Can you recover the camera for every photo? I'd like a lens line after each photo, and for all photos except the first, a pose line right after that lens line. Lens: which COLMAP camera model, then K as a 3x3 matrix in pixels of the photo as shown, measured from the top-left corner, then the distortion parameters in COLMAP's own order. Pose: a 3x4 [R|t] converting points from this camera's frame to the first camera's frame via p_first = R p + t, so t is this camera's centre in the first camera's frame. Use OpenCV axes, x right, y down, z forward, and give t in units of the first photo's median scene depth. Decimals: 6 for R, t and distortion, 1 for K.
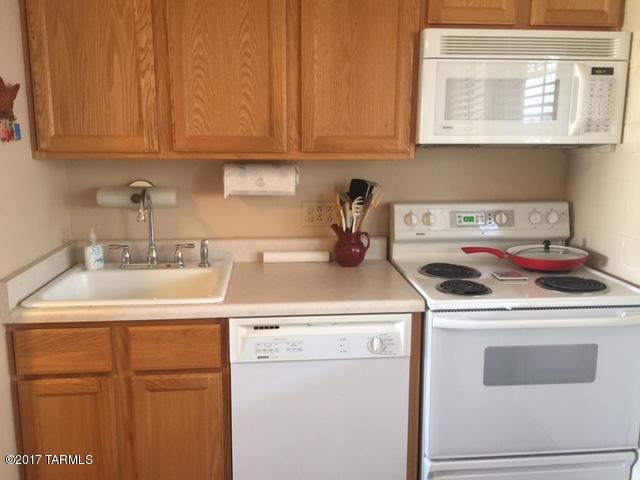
lens RADIAL K [[552.7, 0, 320.0], [0, 552.7, 240.0], [0, 0, 1]] dist [0.093829, -0.127297]
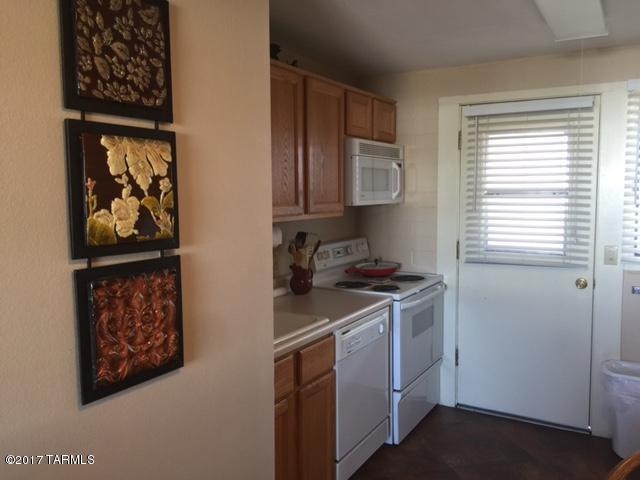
lens RADIAL K [[541.2, 0, 320.0], [0, 541.2, 240.0], [0, 0, 1]] dist [0.084345, -0.113118]
pose [[0.590784, -0.082117, 0.802640, -1.247370], [0.166961, 0.985717, -0.022045, -0.060169], [-0.789366, 0.147033, 0.596056, 0.161850]]
